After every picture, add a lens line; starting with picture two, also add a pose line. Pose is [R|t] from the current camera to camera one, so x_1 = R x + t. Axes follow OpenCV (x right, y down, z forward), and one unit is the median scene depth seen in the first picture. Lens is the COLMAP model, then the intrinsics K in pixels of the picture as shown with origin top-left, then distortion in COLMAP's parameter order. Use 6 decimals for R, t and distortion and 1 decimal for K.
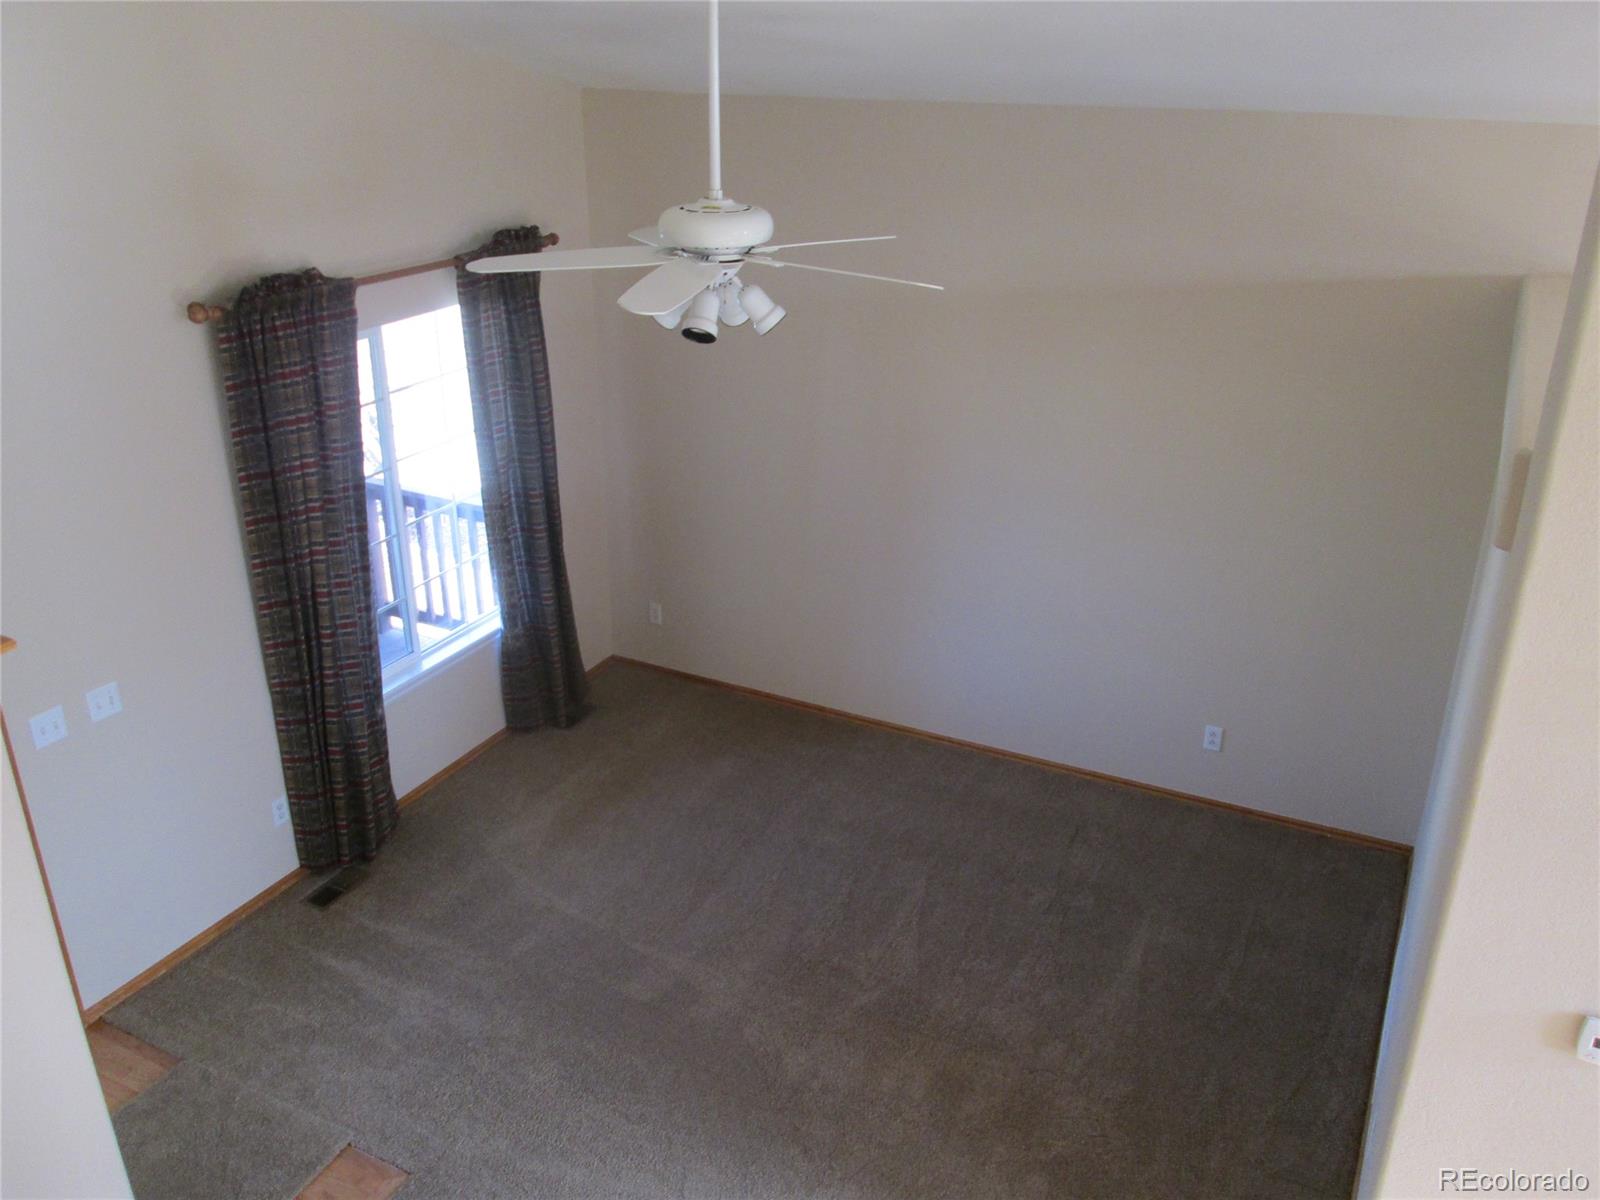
lens RADIAL K [[1346.0, 0, 793.5], [0, 1346.0, 607.8], [0, 0, 1]] dist [-0.040190, 0.020146]
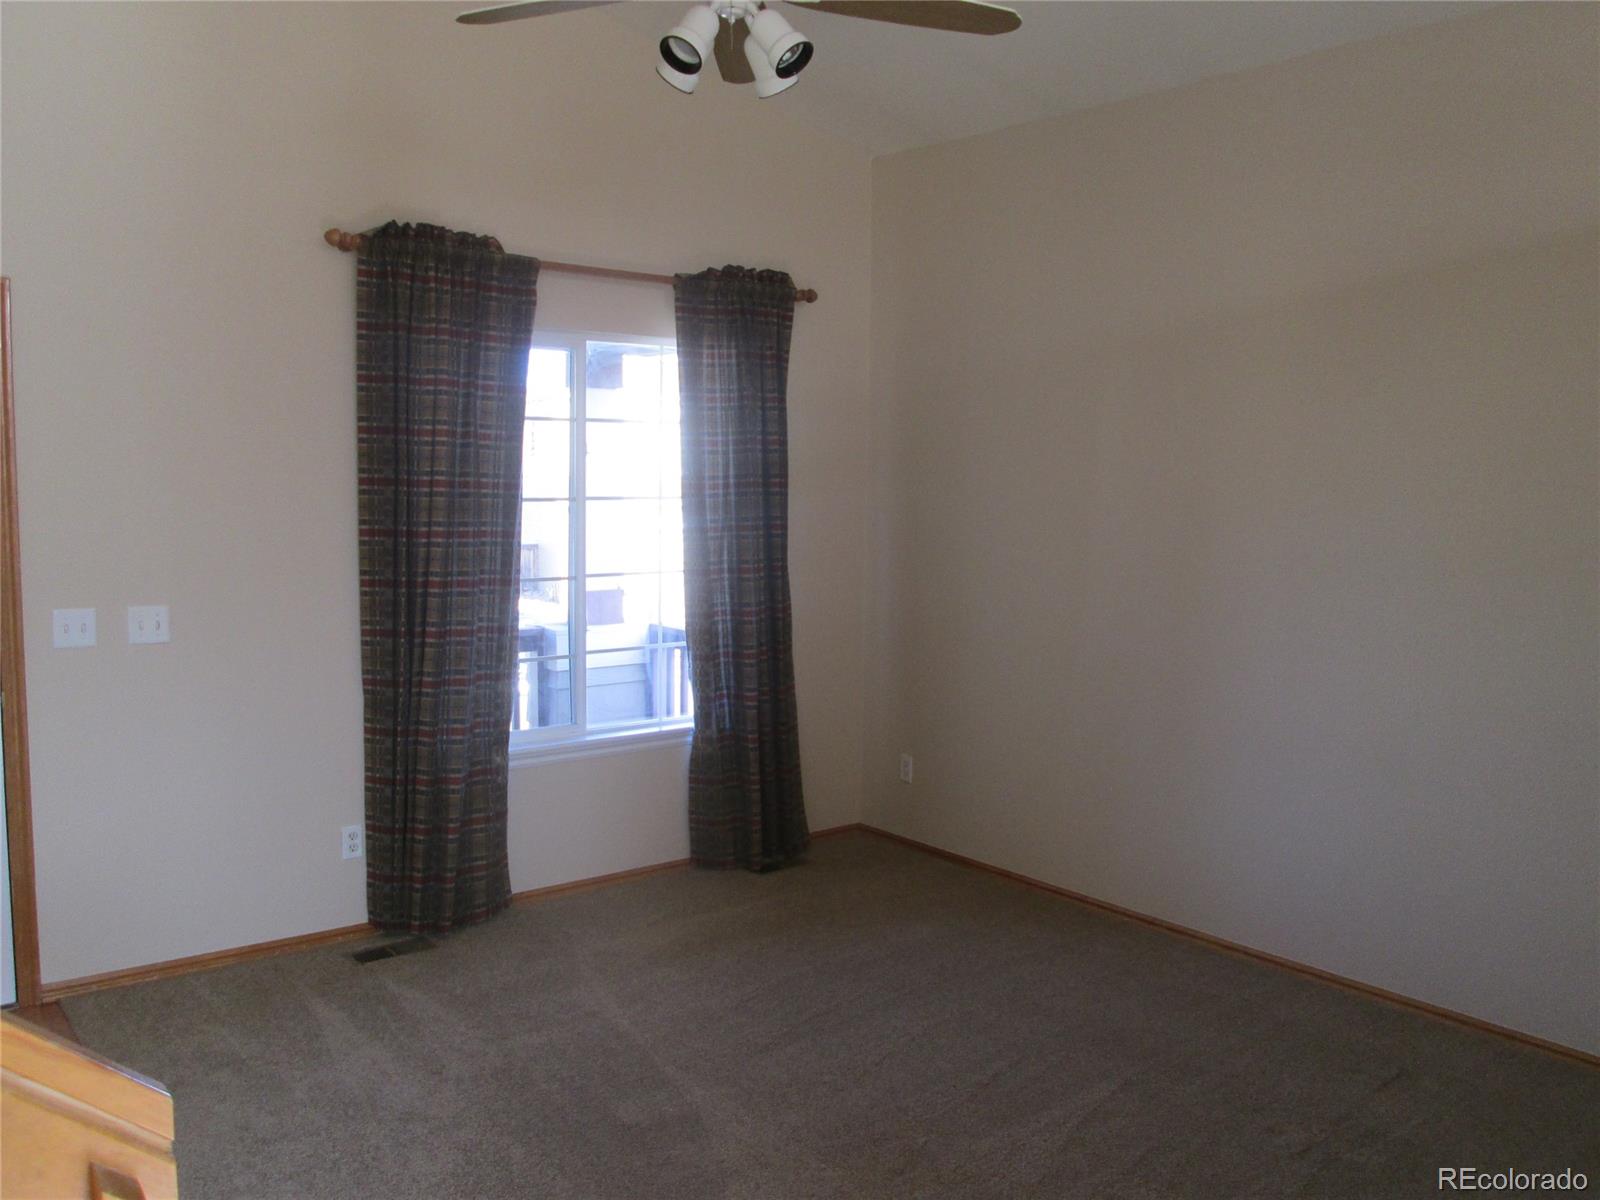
lens RADIAL K [[1346.0, 0, 793.5], [0, 1346.0, 607.8], [0, 0, 1]] dist [-0.040190, 0.020146]
pose [[0.910694, 0.049497, -0.410106, 0.213169], [-0.177423, 0.943425, -0.280127, 0.198588], [0.373039, 0.327872, 0.867953, 0.311761]]
